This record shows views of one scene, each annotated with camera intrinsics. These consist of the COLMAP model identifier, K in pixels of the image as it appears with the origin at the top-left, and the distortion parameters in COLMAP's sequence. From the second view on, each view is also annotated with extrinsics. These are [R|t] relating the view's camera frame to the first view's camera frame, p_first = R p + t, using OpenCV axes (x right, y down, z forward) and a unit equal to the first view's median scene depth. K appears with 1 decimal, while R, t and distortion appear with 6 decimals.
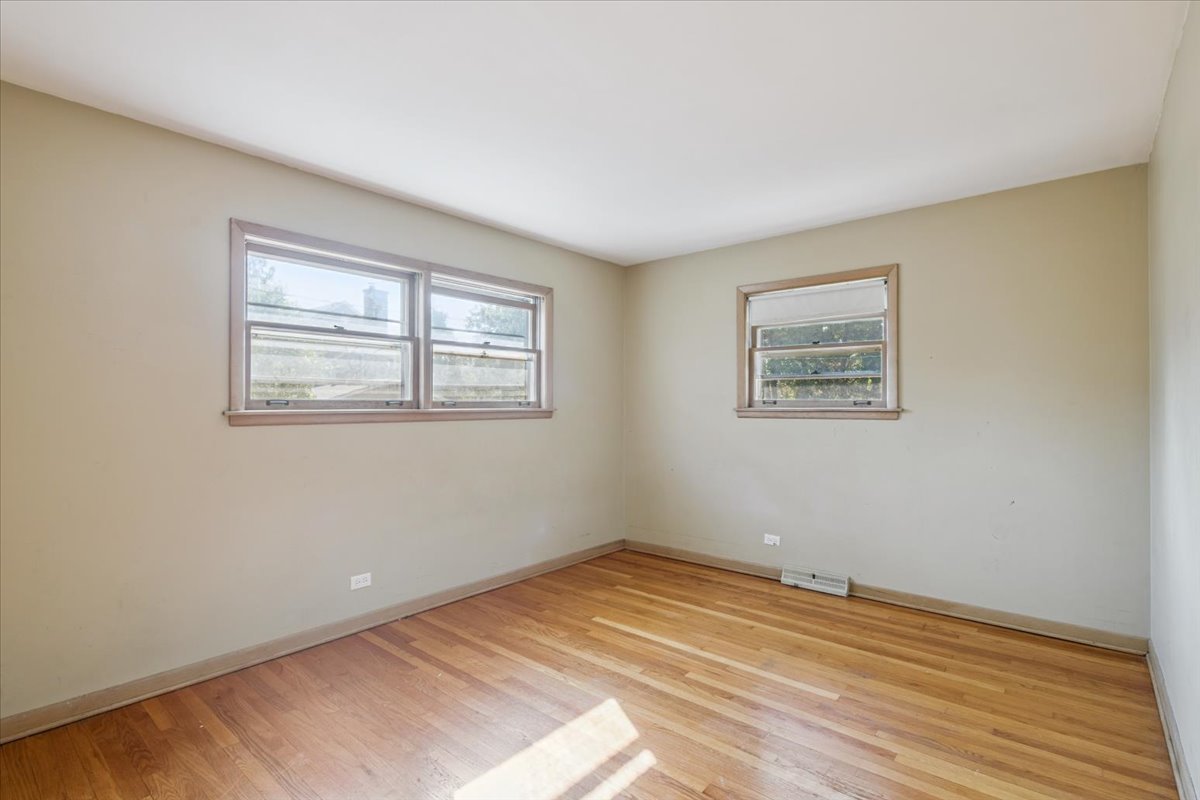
lens RADIAL K [[562.9, 0, 600.0], [0, 562.9, 400.0], [0, 0, 1]] dist [0.000299, -0.000282]
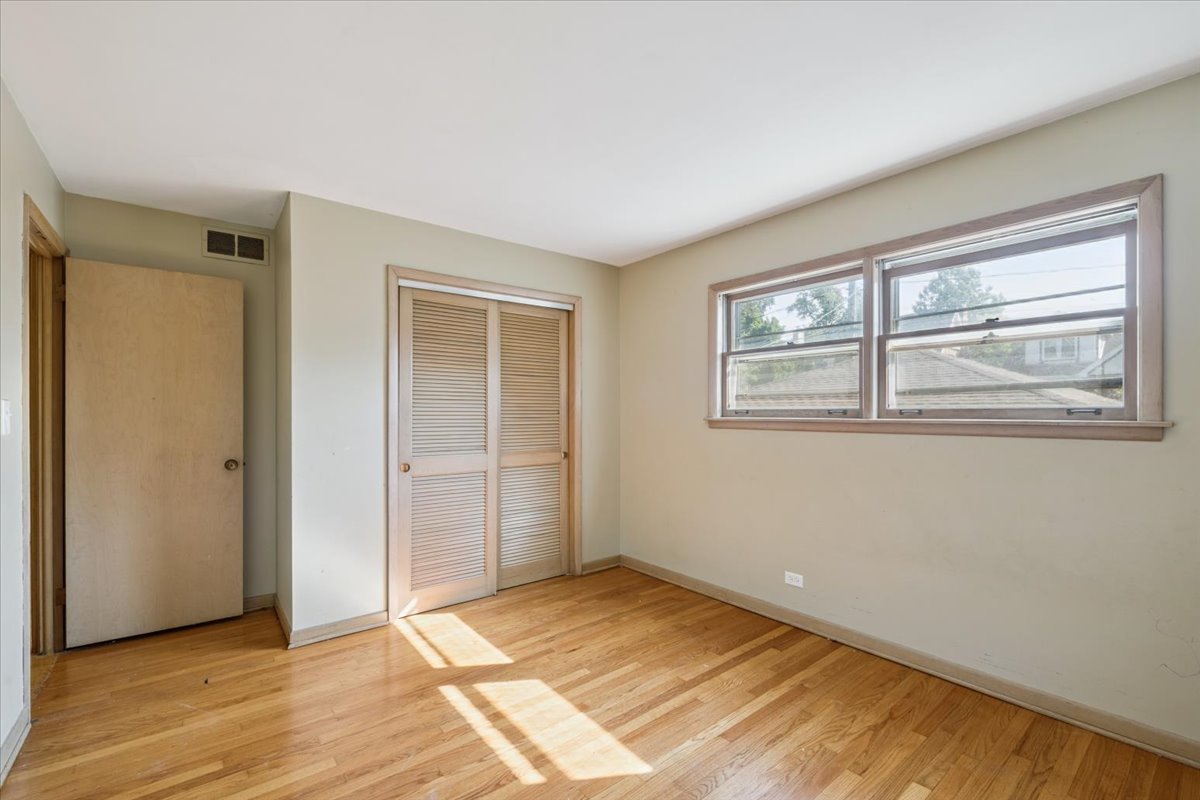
lens RADIAL K [[513.2, 0, 599.9], [0, 513.2, 411.3], [0, 0, 1]] dist [-0.010383, -0.000517]
pose [[-0.189124, -0.003451, -0.981947, 0.617001], [0.006855, 0.999965, -0.004835, 0.006782], [0.981929, -0.007646, -0.189094, 0.857850]]
